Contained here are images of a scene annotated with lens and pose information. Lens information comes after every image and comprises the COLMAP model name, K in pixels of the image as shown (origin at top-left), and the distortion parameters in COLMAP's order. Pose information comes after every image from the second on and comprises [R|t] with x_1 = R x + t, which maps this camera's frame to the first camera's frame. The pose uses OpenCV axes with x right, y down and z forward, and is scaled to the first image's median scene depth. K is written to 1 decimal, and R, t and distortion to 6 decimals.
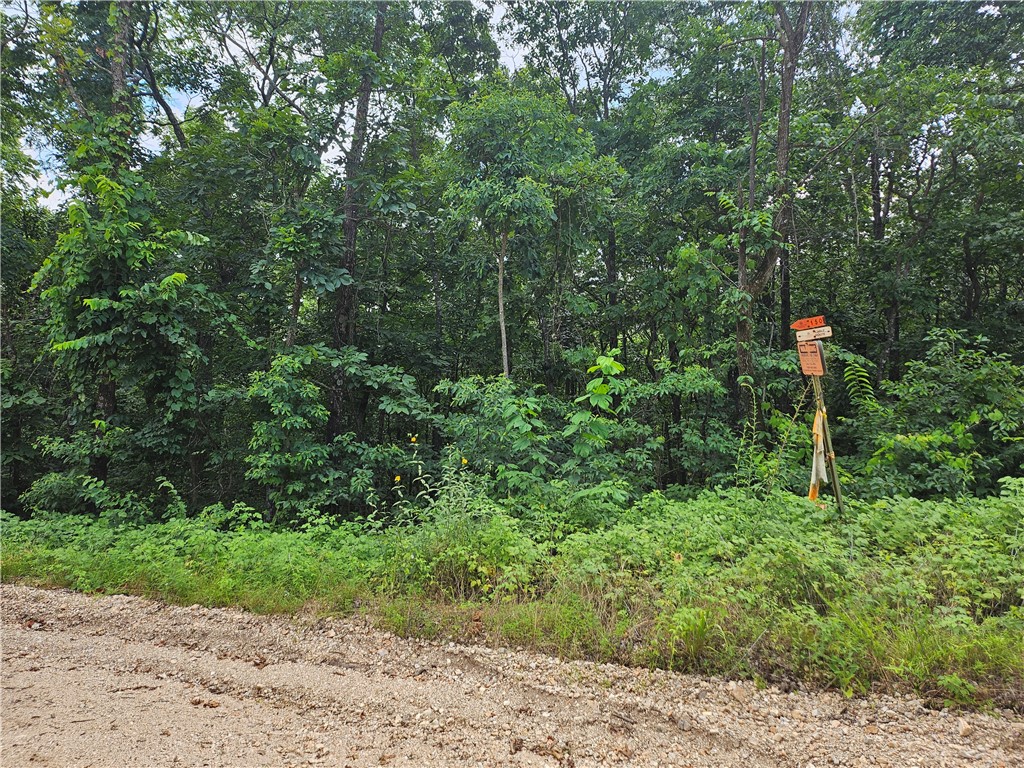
lens RADIAL K [[708.5, 0, 512.0], [0, 708.5, 384.0], [0, 0, 1]] dist [0.080762, -0.081376]
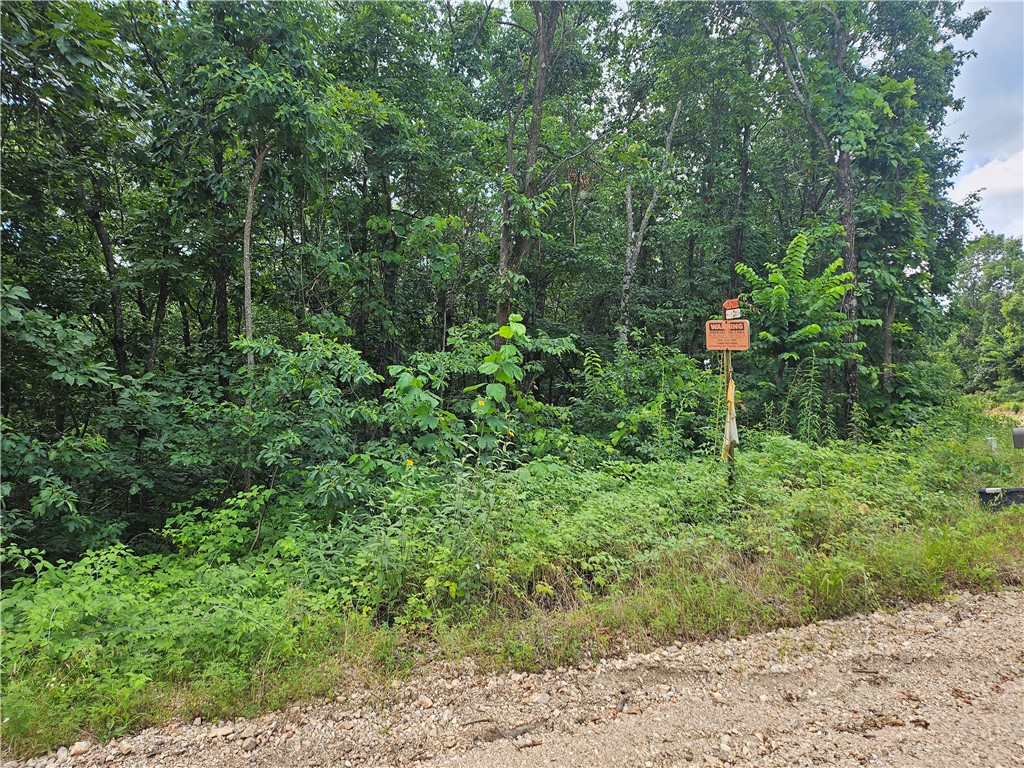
lens RADIAL K [[708.5, 0, 512.0], [0, 708.5, 384.0], [0, 0, 1]] dist [0.080762, -0.081376]
pose [[0.679172, 0.024973, 0.733554, -0.485142], [-0.023353, 0.999650, -0.012410, 0.048267], [-0.733607, -0.008702, 0.679518, 0.360197]]
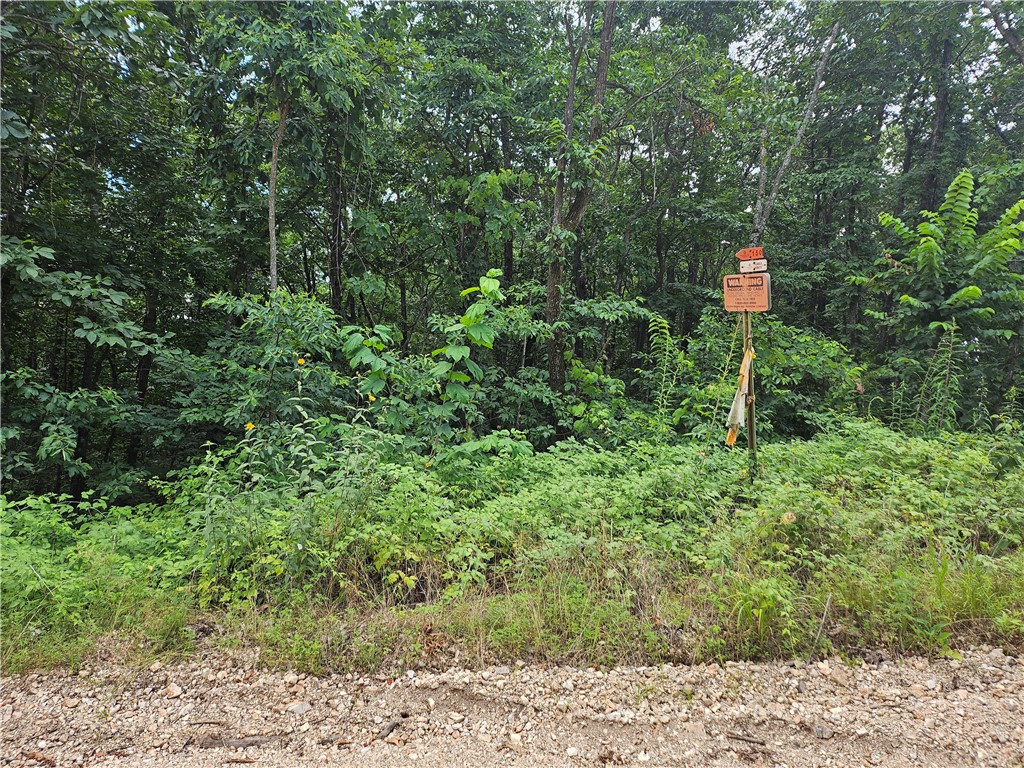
lens RADIAL K [[708.5, 0, 512.0], [0, 708.5, 384.0], [0, 0, 1]] dist [0.080762, -0.081376]
pose [[0.863350, 0.025233, 0.503975, -0.225574], [-0.048861, 0.998236, 0.033723, 0.048654], [-0.502235, -0.053740, 0.863060, 0.267171]]
